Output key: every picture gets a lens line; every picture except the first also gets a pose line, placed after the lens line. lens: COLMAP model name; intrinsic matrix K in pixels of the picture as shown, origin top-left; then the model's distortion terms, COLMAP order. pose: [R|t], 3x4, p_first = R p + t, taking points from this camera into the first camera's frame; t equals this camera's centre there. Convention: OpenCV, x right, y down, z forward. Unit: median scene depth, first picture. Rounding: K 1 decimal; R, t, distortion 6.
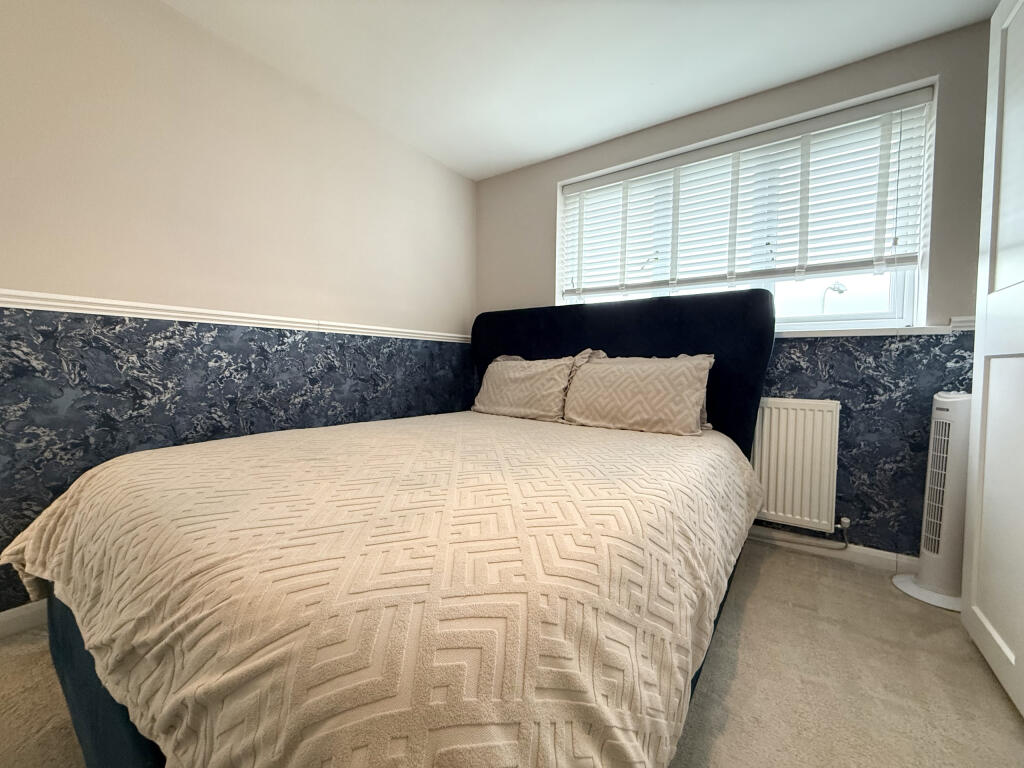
lens RADIAL K [[409.0, 0, 520.0], [0, 409.0, 377.8], [0, 0, 1]] dist [-0.000590, -0.001104]
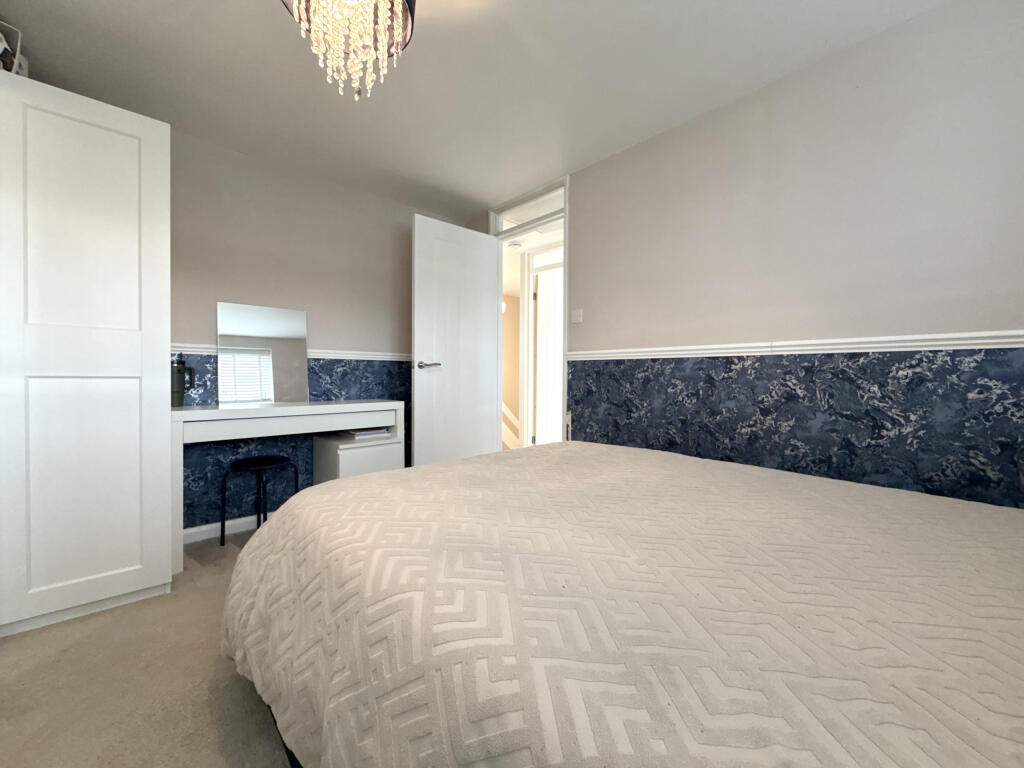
lens RADIAL K [[409.0, 0, 520.3], [0, 409.0, 386.8], [0, 0, 1]] dist [-0.000590, -0.001104]
pose [[-0.211984, -0.003438, -0.977267, 0.436620], [-0.052846, 0.998571, 0.007950, -0.023047], [0.975843, 0.053330, -0.211862, 0.628794]]
